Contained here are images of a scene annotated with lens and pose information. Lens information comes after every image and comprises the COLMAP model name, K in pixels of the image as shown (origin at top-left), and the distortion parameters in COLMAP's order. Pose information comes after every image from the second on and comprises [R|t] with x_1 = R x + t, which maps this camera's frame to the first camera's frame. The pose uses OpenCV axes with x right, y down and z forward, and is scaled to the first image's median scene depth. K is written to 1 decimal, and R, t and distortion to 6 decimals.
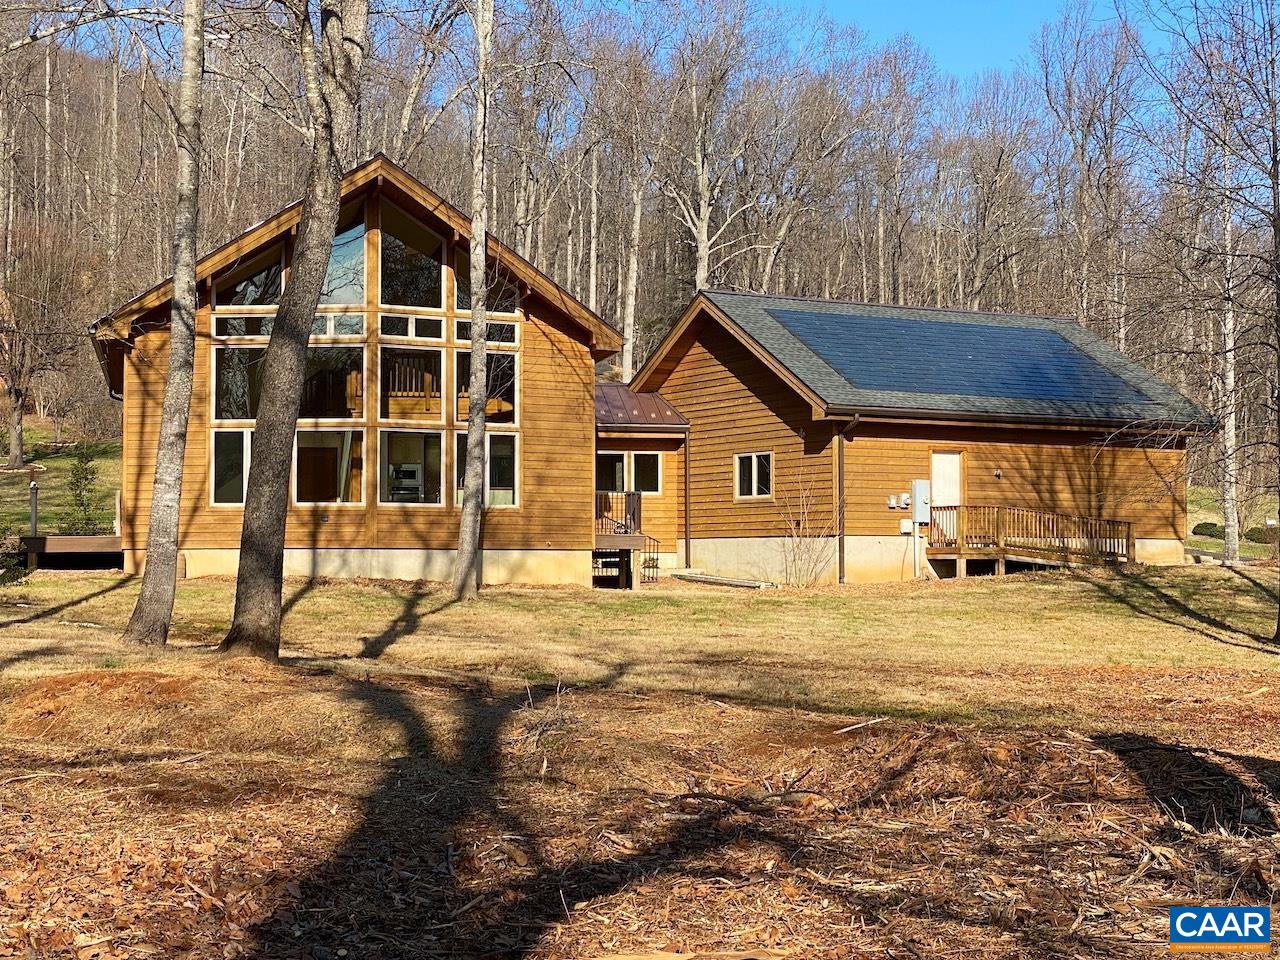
lens RADIAL K [[2192.0, 0, 640.0], [0, 2192.0, 480.0], [0, 0, 1]] dist [0.123728, 0.070887]
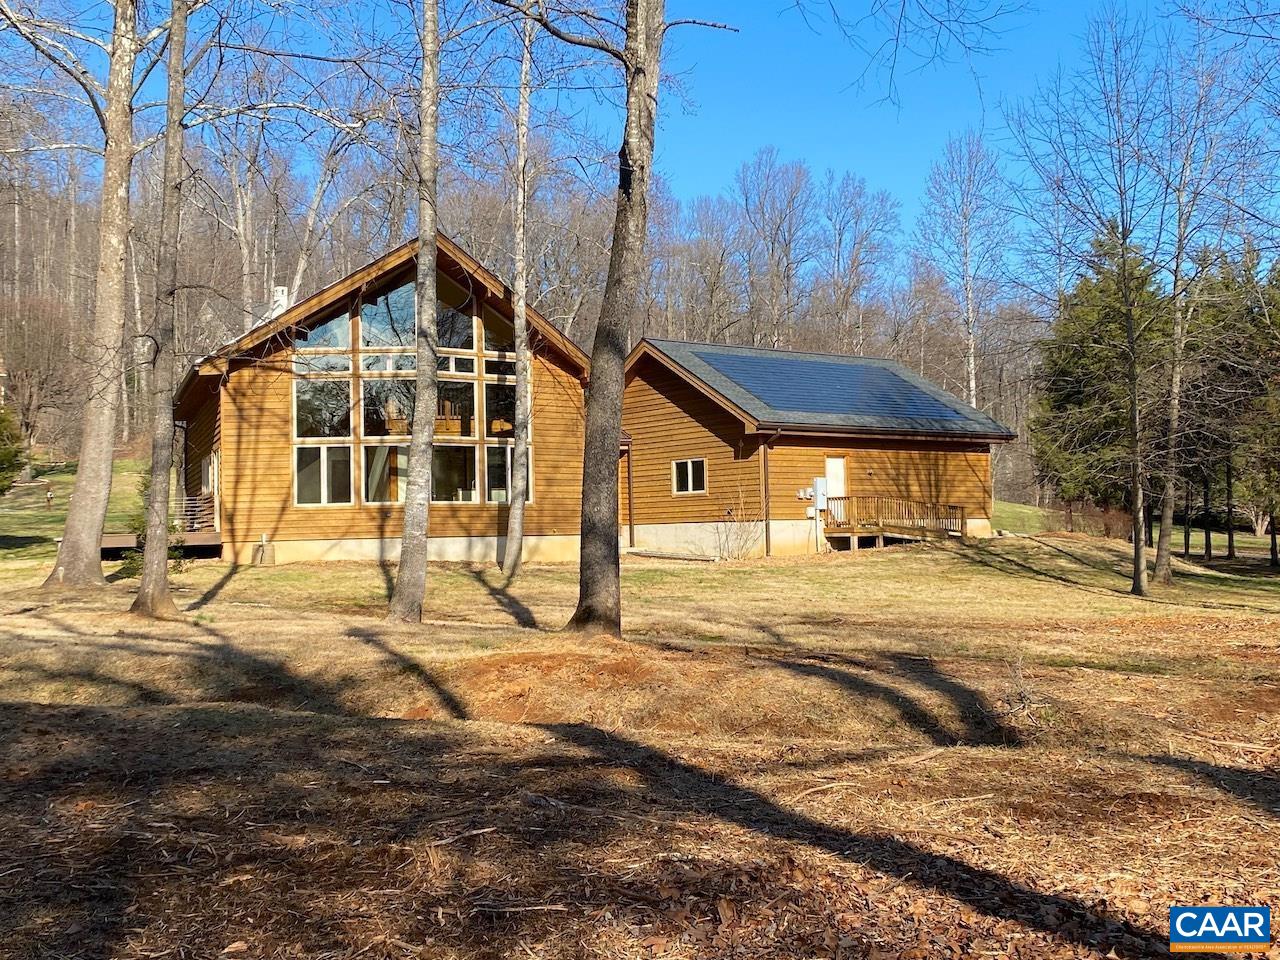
lens RADIAL K [[1524.3, 0, 640.0], [0, 1524.3, 480.0], [0, 0, 1]] dist [0.203191, -0.599690]
pose [[0.990389, -0.015189, 0.137470, -0.112328], [0.015542, 0.999878, -0.001490, 0.001044], [-0.137431, 0.003612, 0.990505, 0.093104]]
